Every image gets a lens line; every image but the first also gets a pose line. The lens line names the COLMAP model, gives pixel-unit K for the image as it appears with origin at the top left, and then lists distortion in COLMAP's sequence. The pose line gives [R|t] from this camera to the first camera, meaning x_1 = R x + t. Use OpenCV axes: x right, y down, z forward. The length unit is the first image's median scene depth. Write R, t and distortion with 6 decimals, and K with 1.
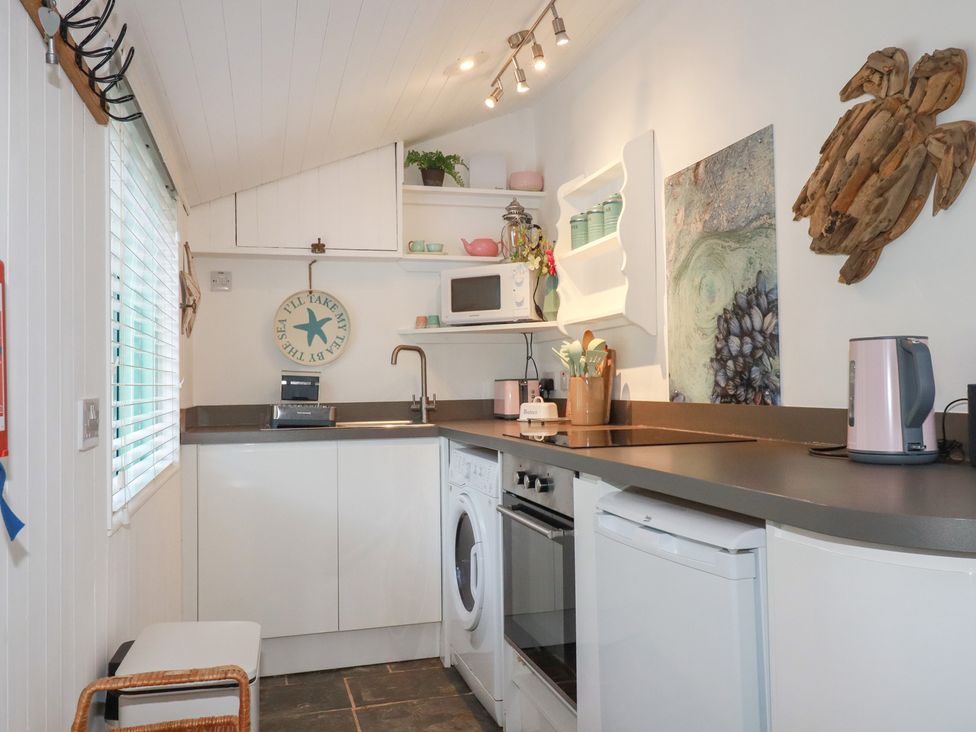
lens RADIAL K [[838.7, 0, 488.0], [0, 838.7, 366.0], [0, 0, 1]] dist [0.001628, -0.000799]
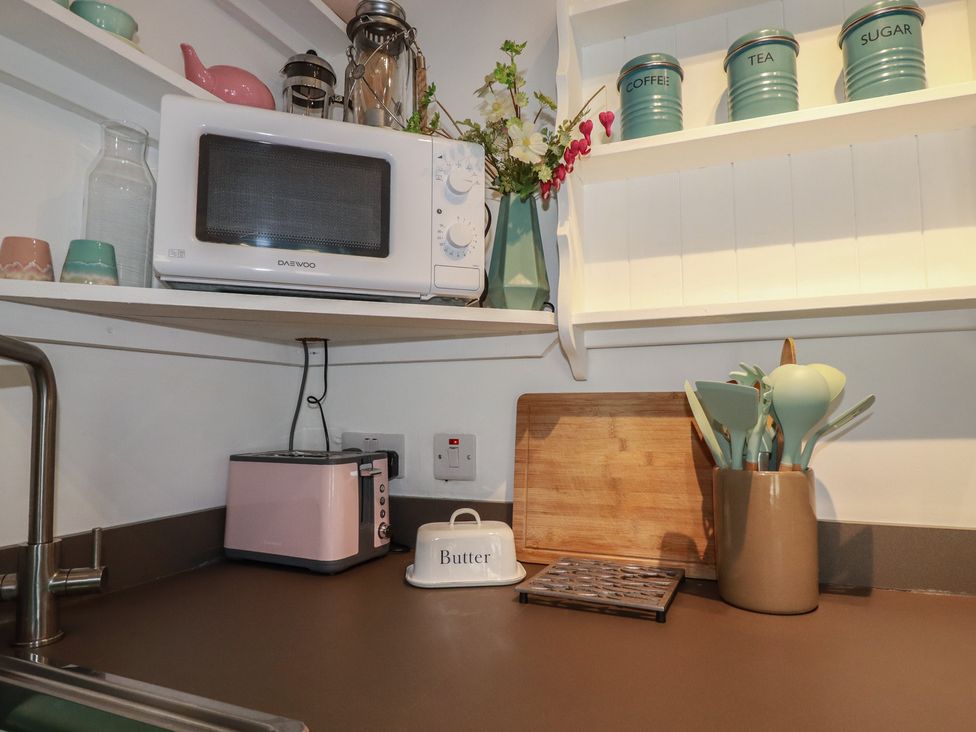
lens RADIAL K [[578.8, 0, 493.9], [0, 578.8, 359.6], [0, 0, 1]] dist [0.005757, -0.016519]
pose [[0.615478, 0.075079, 0.784570, -0.193257], [-0.025059, 0.996813, -0.075730, -0.013172], [-0.787756, 0.026950, 0.615398, 1.140801]]
